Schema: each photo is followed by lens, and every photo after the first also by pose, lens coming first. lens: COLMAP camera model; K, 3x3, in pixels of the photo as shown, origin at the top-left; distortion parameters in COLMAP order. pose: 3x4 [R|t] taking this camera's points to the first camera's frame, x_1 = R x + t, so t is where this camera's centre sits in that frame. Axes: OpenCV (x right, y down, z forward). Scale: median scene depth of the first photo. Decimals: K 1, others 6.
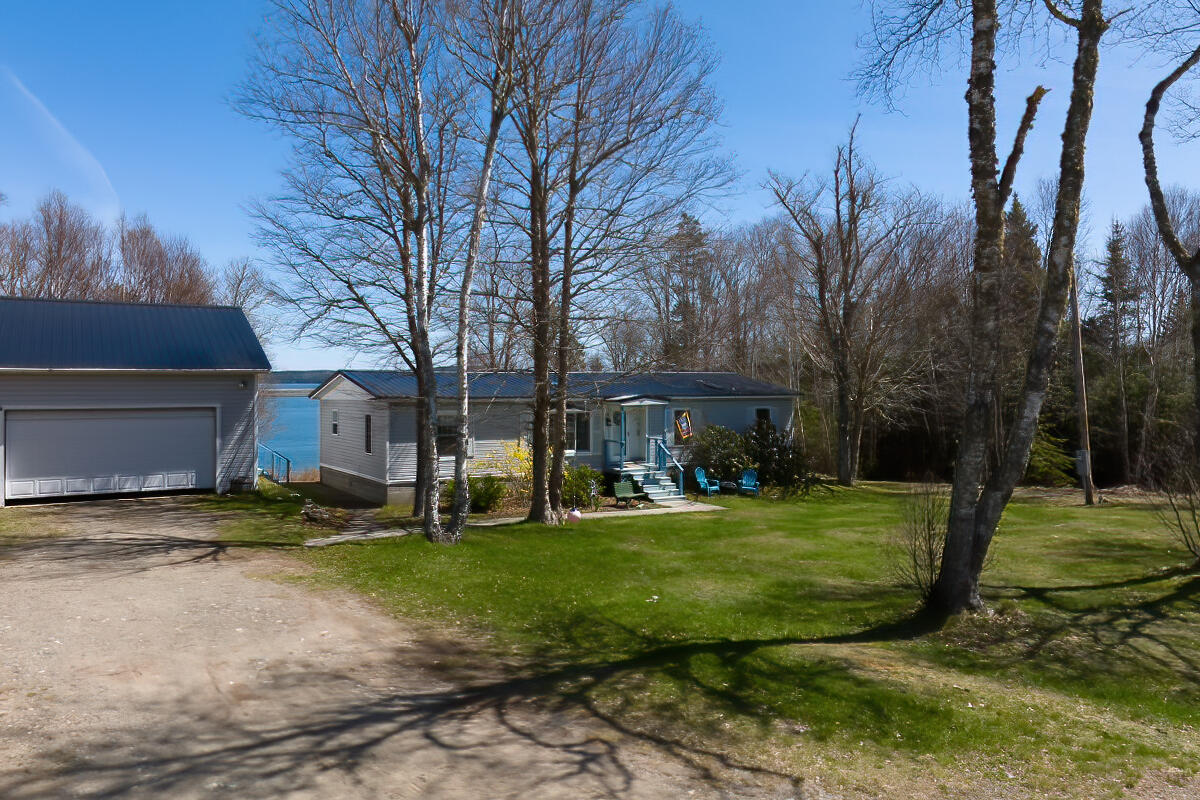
lens RADIAL K [[844.2, 0, 607.4], [0, 844.2, 399.0], [0, 0, 1]] dist [-0.027783, 0.009878]
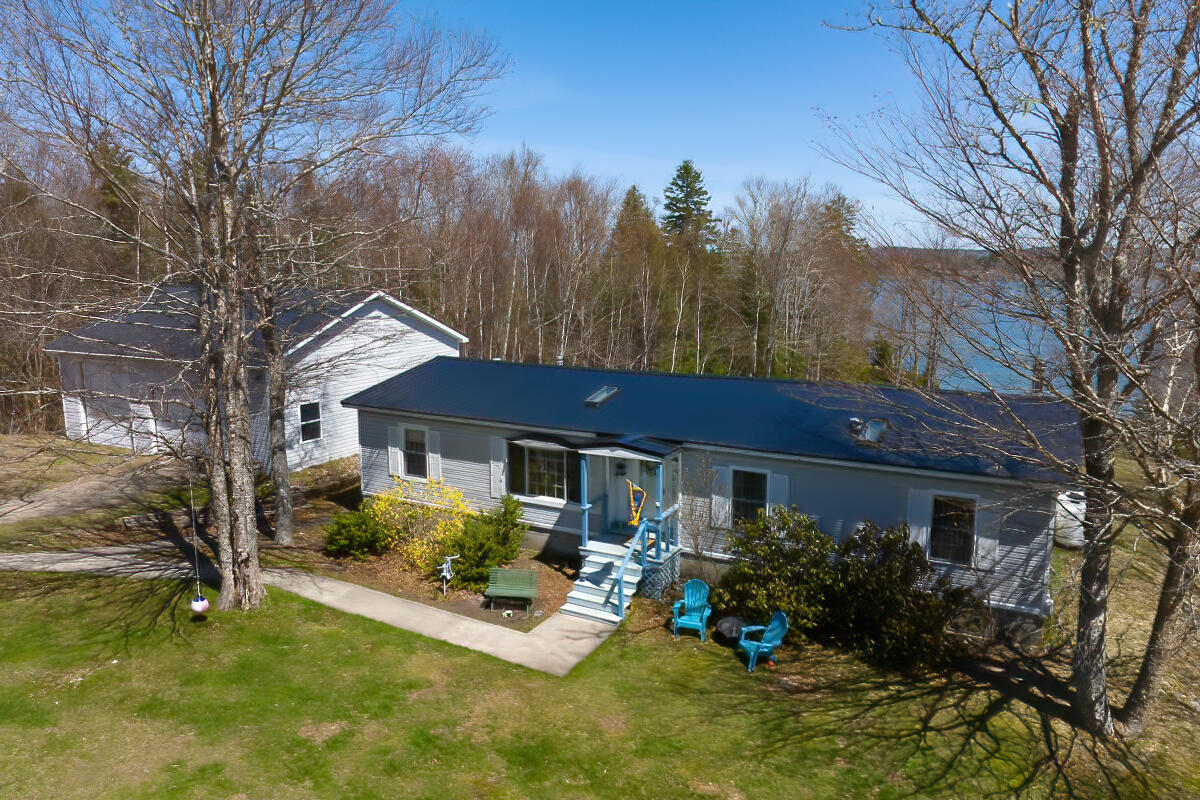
lens RADIAL K [[844.2, 0, 590.6], [0, 844.2, 396.0], [0, 0, 1]] dist [-0.027783, 0.009878]
pose [[0.466023, 0.130502, -0.875095, 0.605744], [-0.016863, 0.990193, 0.138686, -0.129942], [0.884612, -0.049874, 0.463653, 0.722723]]
